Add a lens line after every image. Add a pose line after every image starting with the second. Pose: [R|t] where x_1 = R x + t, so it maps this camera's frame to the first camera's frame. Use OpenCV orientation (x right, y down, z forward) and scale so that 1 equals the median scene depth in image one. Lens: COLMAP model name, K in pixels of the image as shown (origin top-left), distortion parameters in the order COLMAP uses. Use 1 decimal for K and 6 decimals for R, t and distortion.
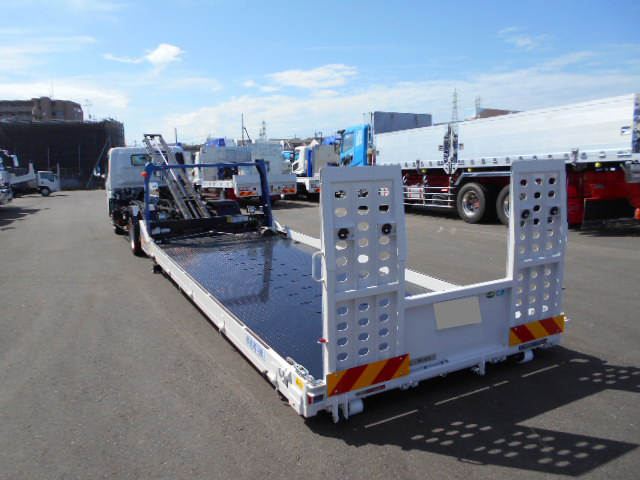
lens RADIAL K [[502.0, 0, 319.9], [0, 502.0, 240.8], [0, 0, 1]] dist [-0.002149, -0.000217]
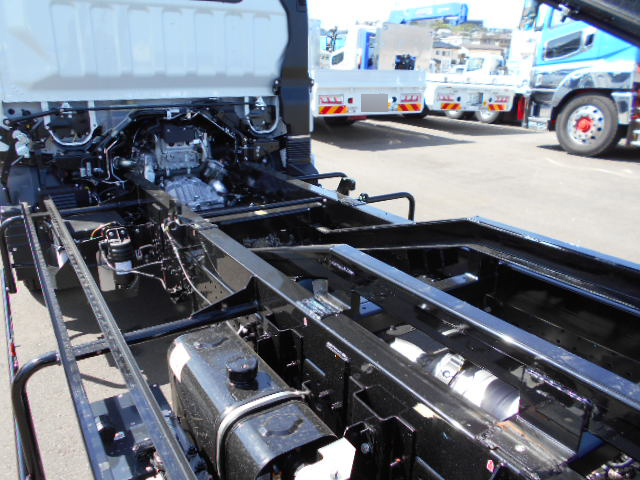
lens RADIAL K [[502.0, 0, 320.4], [0, 502.0, 239.8], [0, 0, 1]] dist [-0.002149, -0.000217]
pose [[0.995268, 0.018768, 0.095334, -0.187512], [-0.036422, 0.981689, 0.186977, -0.058197], [-0.090079, -0.189565, 0.977727, 0.488641]]
